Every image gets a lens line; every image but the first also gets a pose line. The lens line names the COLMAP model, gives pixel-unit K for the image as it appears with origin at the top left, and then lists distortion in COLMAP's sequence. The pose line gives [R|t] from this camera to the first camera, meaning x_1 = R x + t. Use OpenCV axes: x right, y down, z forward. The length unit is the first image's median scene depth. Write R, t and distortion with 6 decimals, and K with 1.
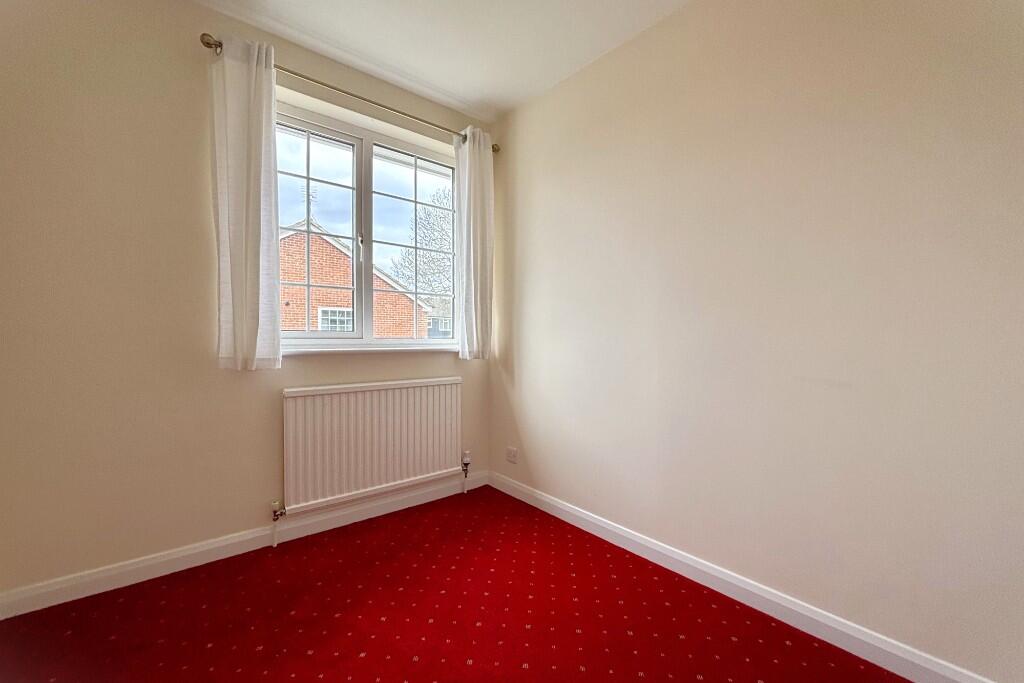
lens RADIAL K [[423.0, 0, 512.0], [0, 423.0, 341.5], [0, 0, 1]] dist [0.000857, 0.000146]
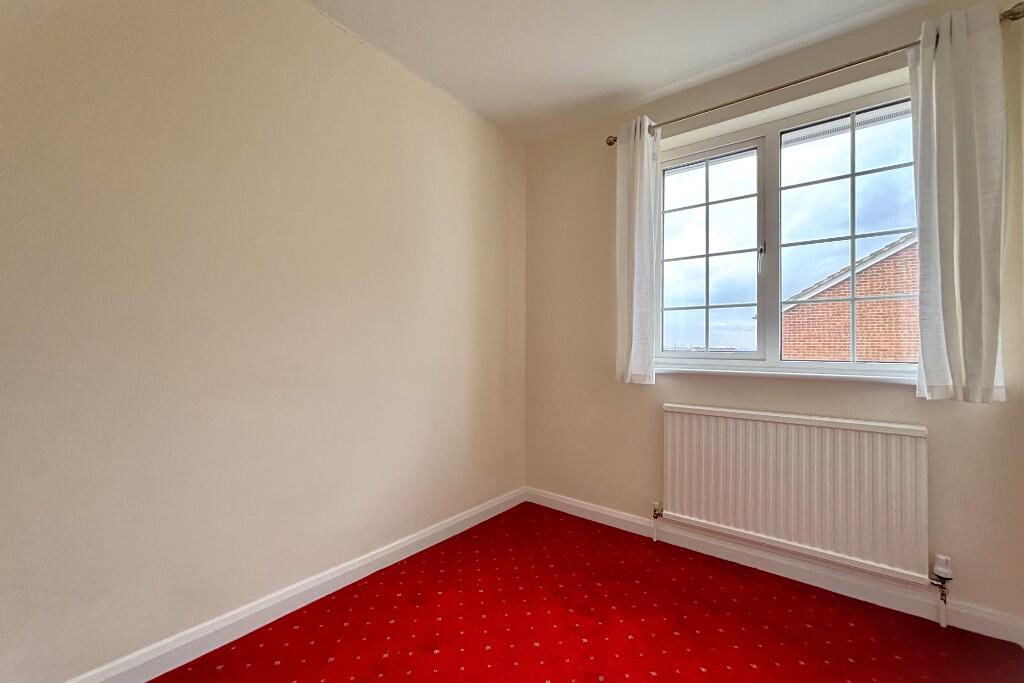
lens RADIAL K [[414.6, 0, 510.0], [0, 414.6, 346.0], [0, 0, 1]] dist [-0.000241, 0.000187]
pose [[0.194735, -0.015525, -0.980733, 0.409052], [-0.028273, 0.999370, -0.021434, -0.004121], [0.980448, 0.031902, 0.194174, 0.338392]]
